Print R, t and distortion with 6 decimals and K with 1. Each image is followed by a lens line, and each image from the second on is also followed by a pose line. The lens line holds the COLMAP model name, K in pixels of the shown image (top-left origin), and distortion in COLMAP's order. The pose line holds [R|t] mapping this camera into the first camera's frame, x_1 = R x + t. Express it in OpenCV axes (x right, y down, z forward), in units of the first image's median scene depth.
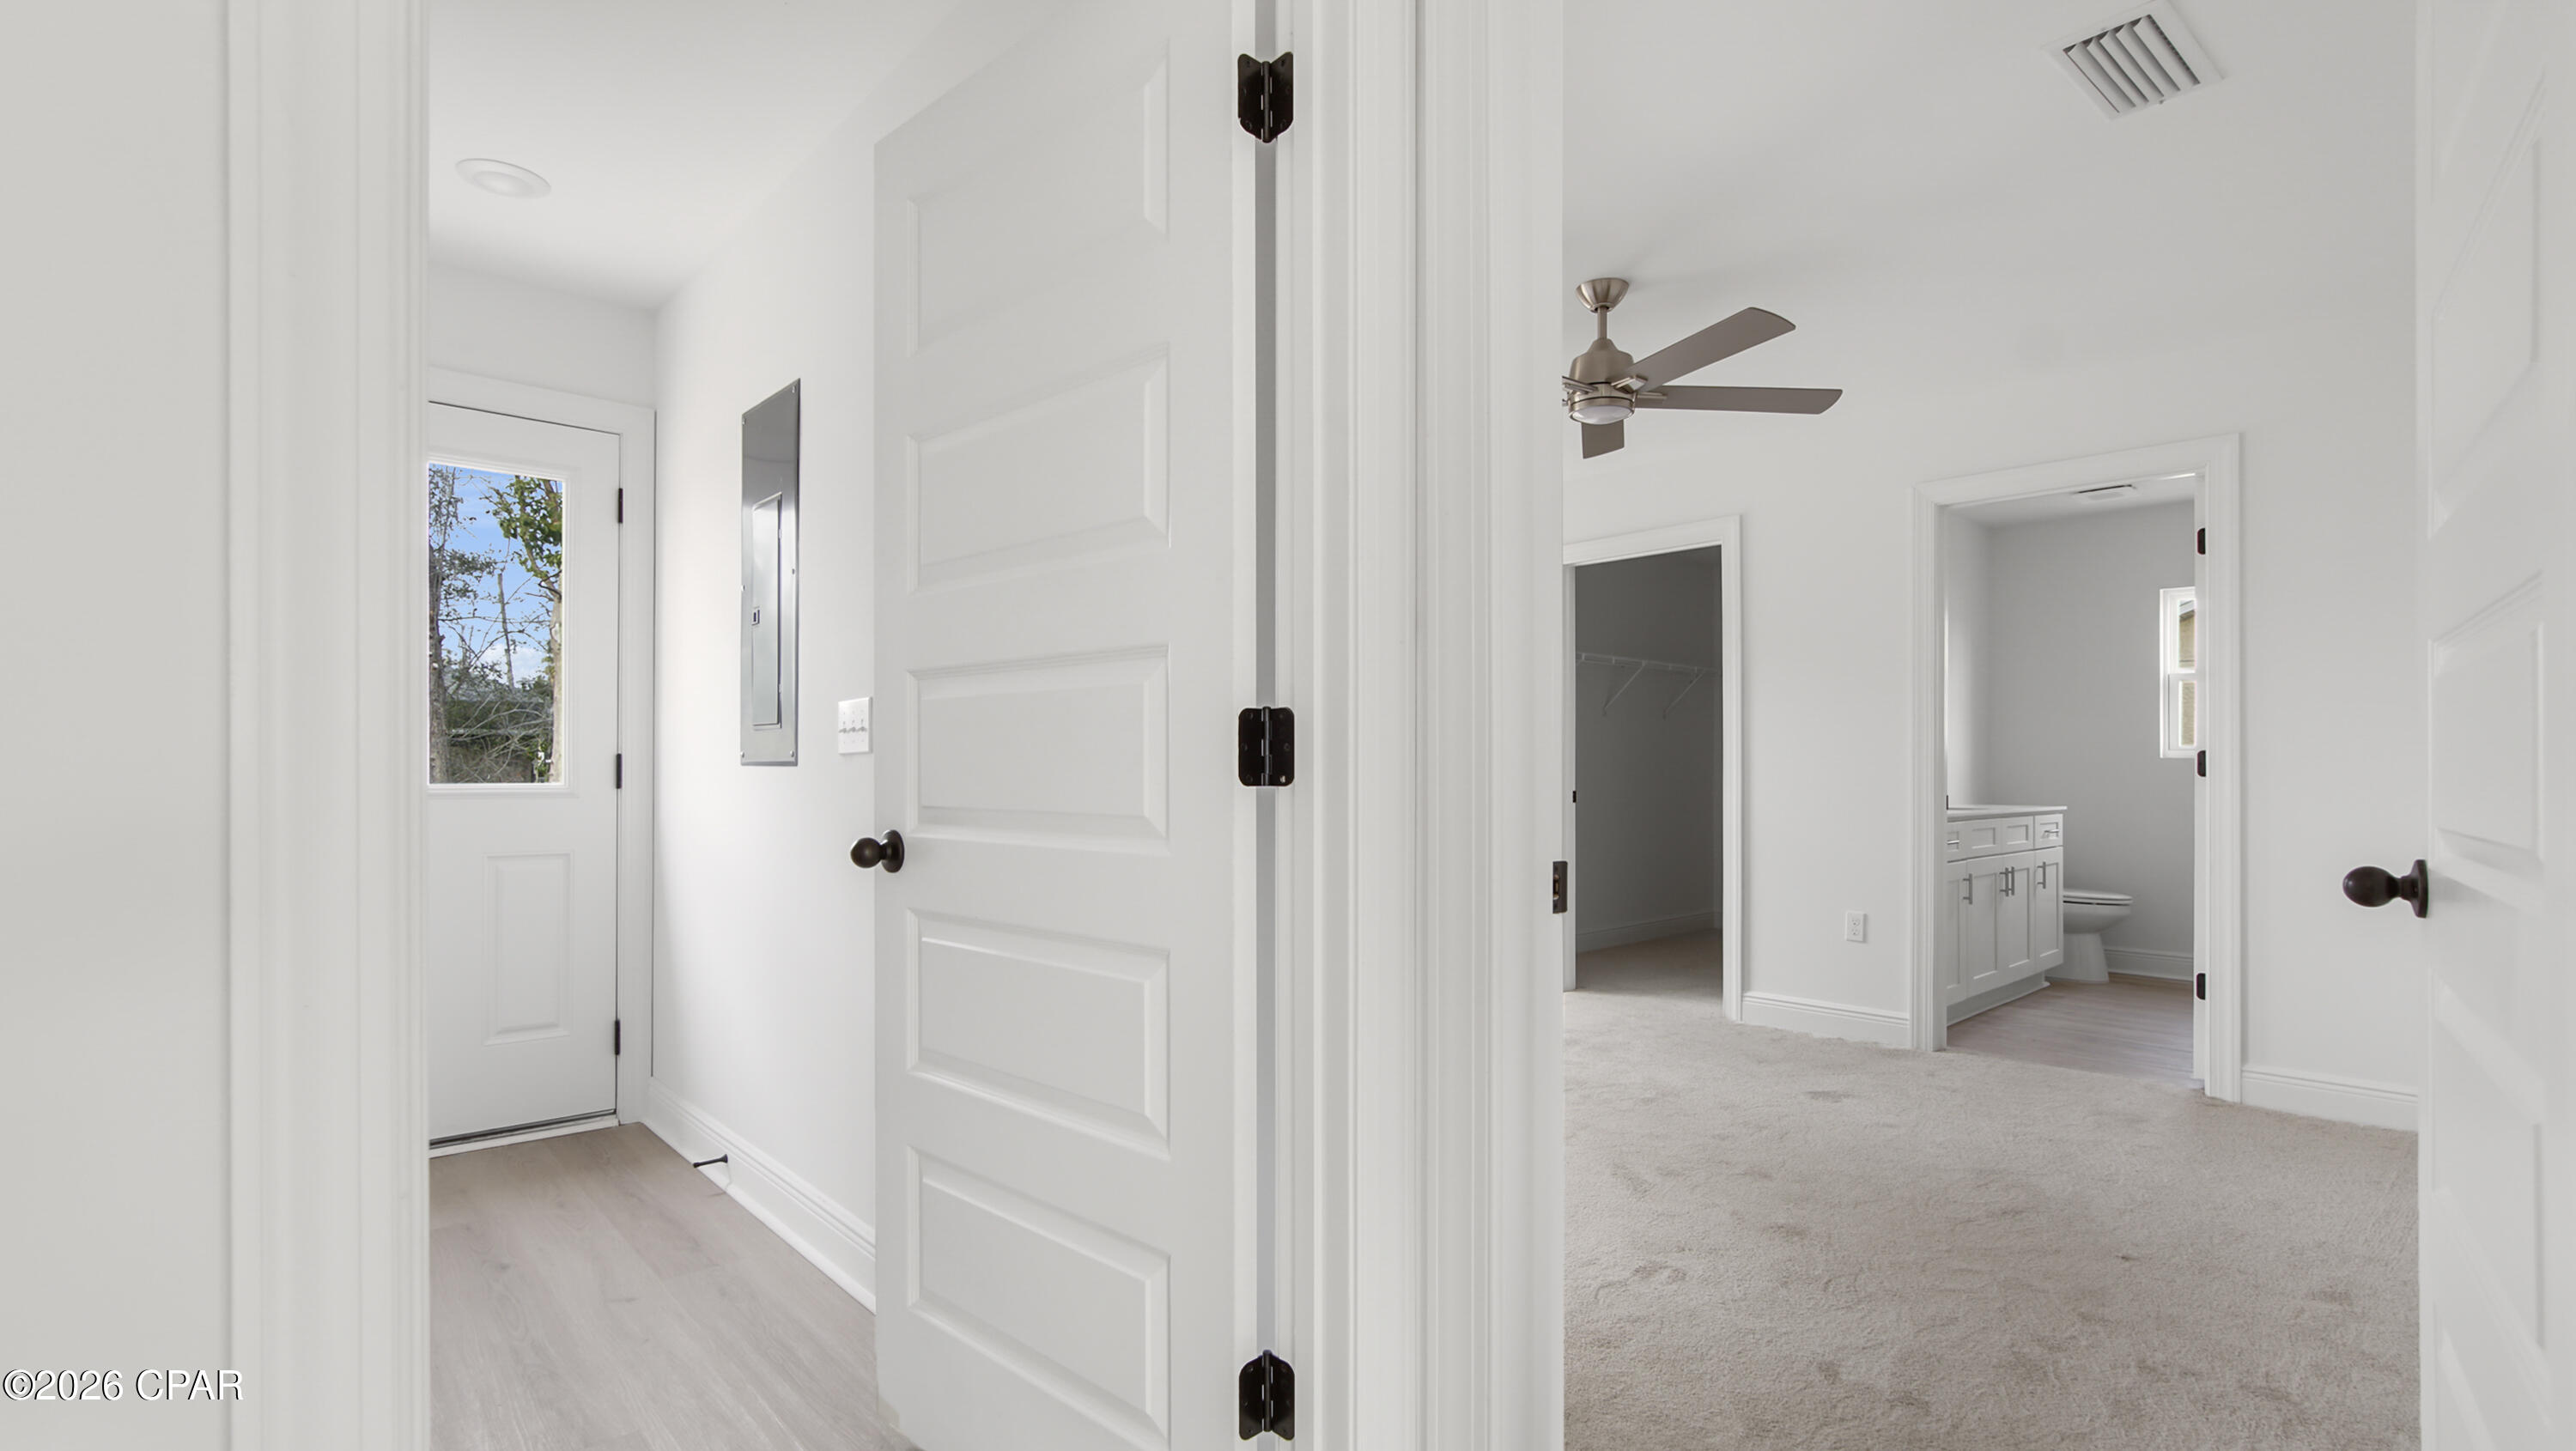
lens RADIAL K [[1167.9, 0, 1286.1], [0, 1167.9, 765.9], [0, 0, 1]] dist [-0.005147, 0.008794]
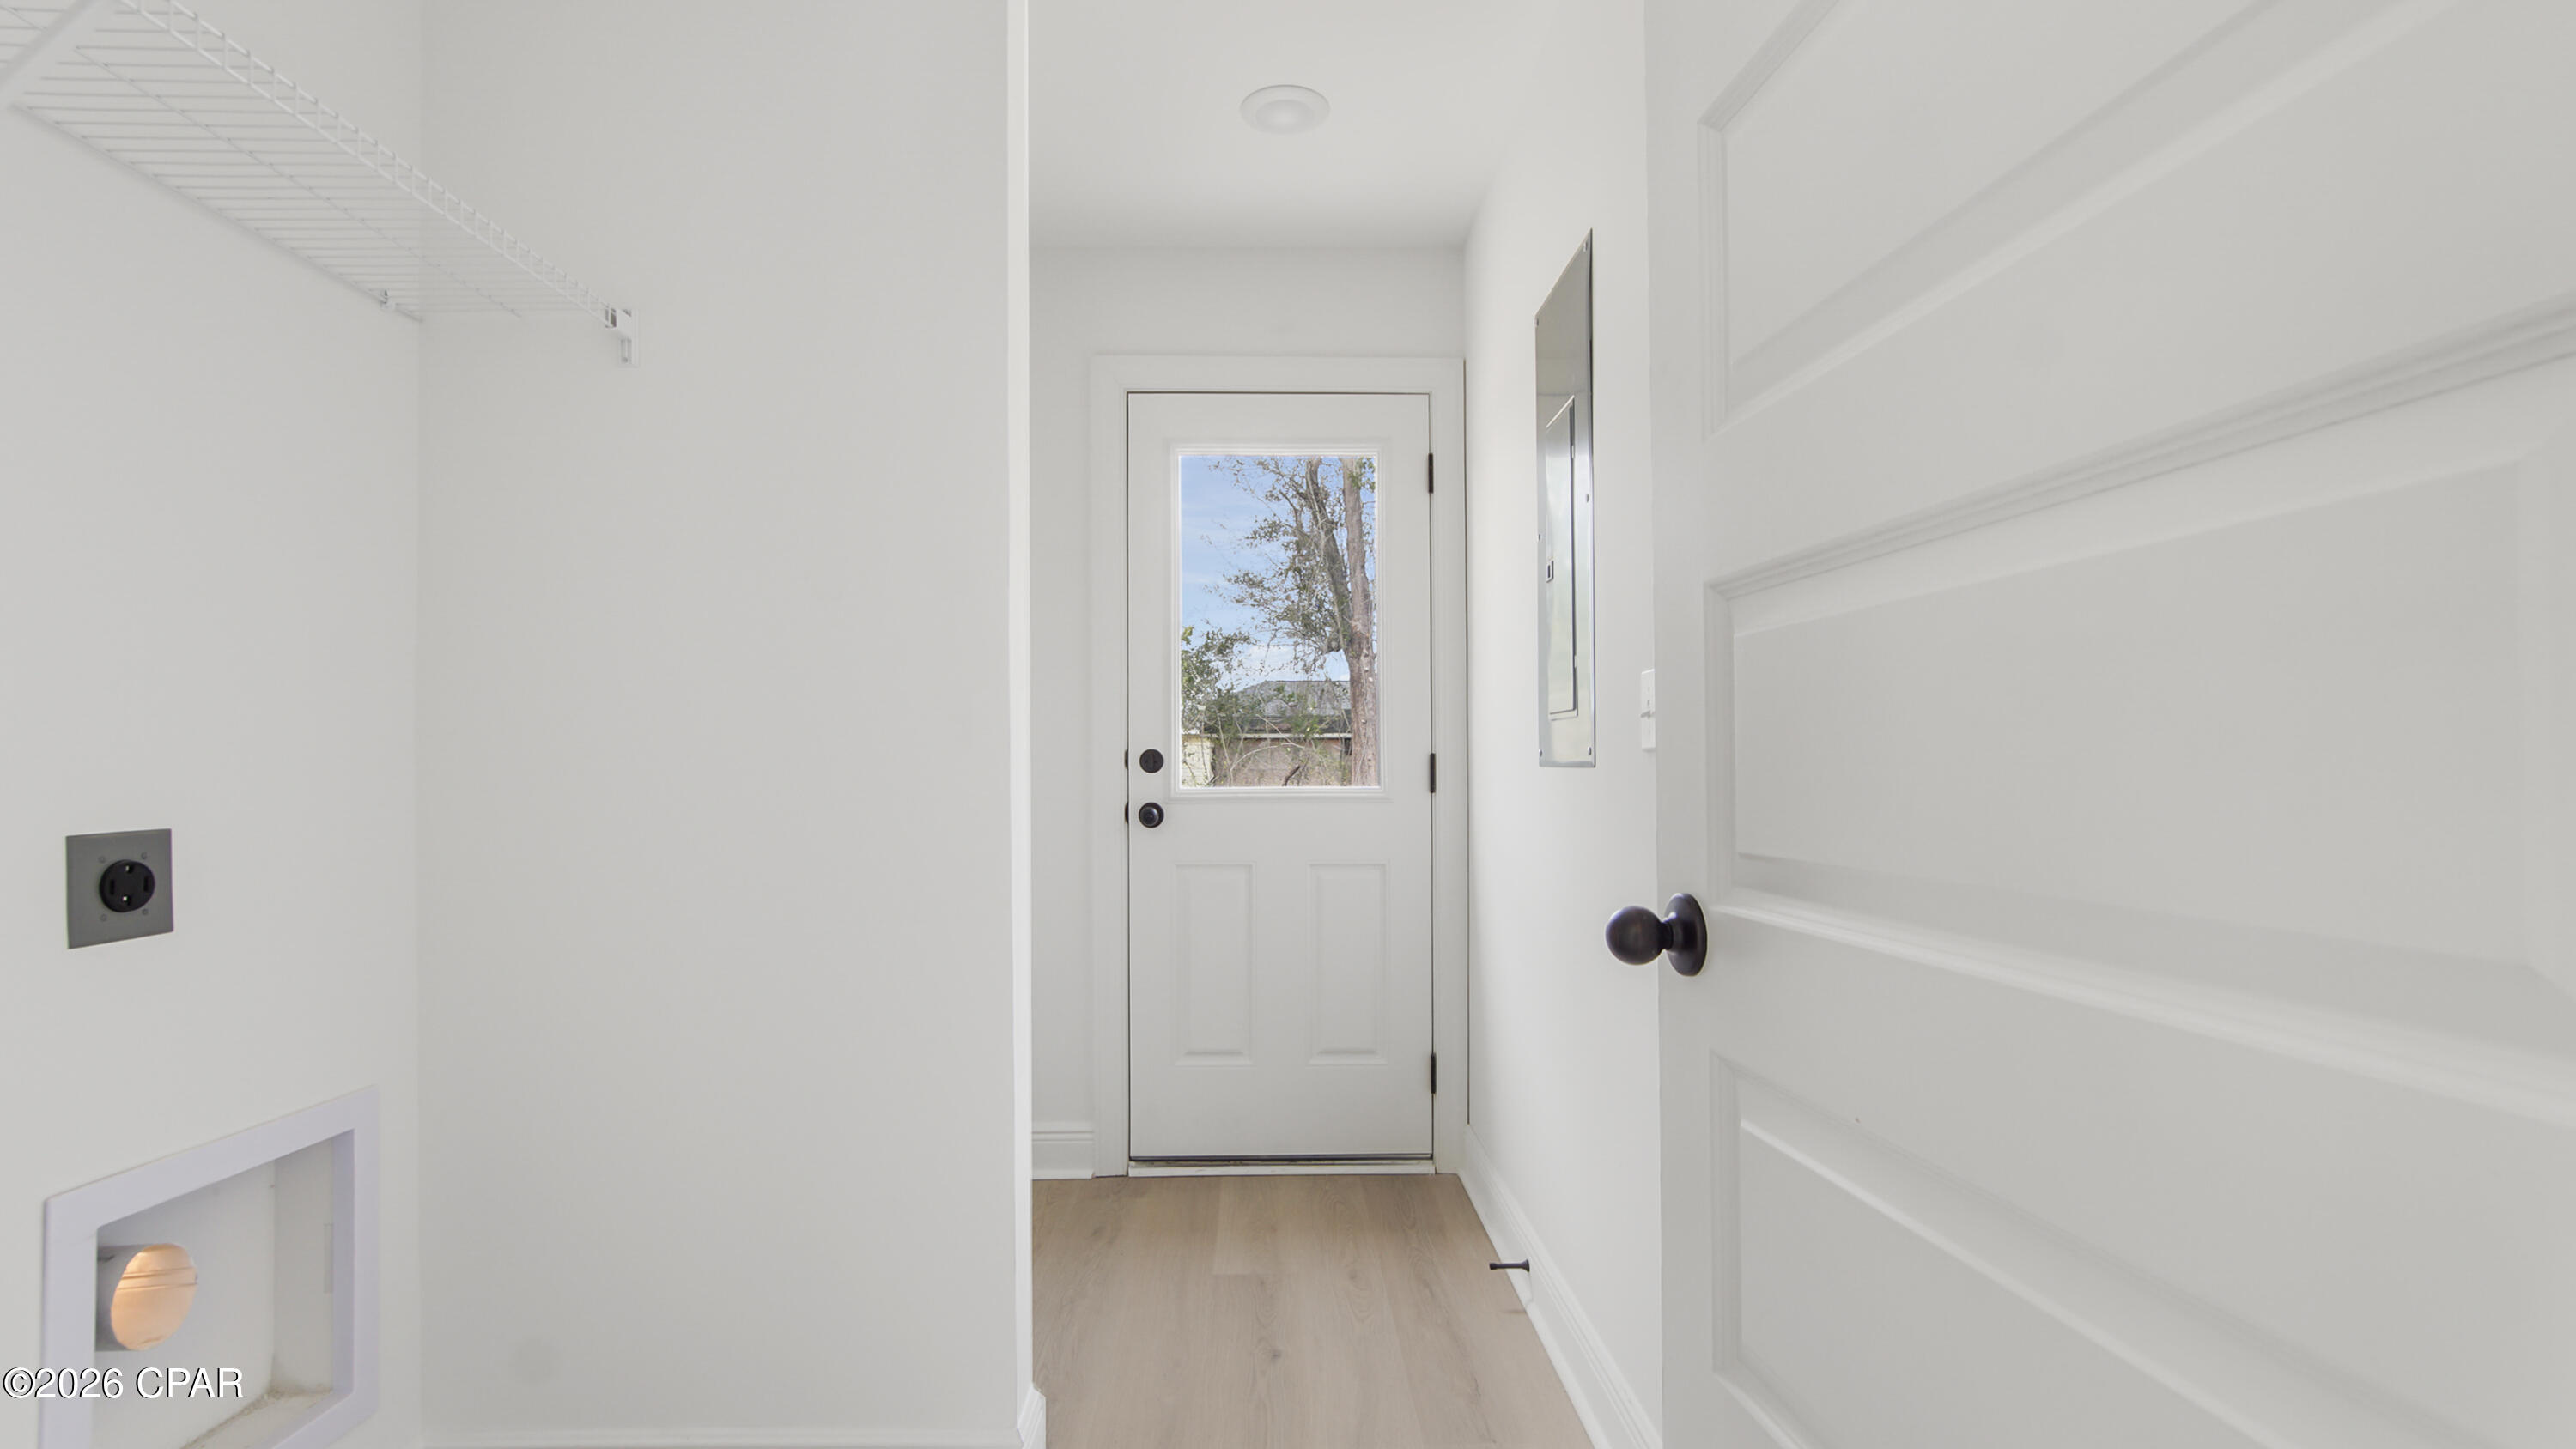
lens RADIAL K [[1167.8, 0, 1286.1], [0, 1167.8, 764.8], [0, 0, 1]] dist [-0.005147, 0.008794]
pose [[0.748003, -0.008098, -0.663646, -0.075751], [0.010667, 0.999943, -0.000179, -0.003199], [0.663610, -0.006945, 0.748046, 0.301794]]
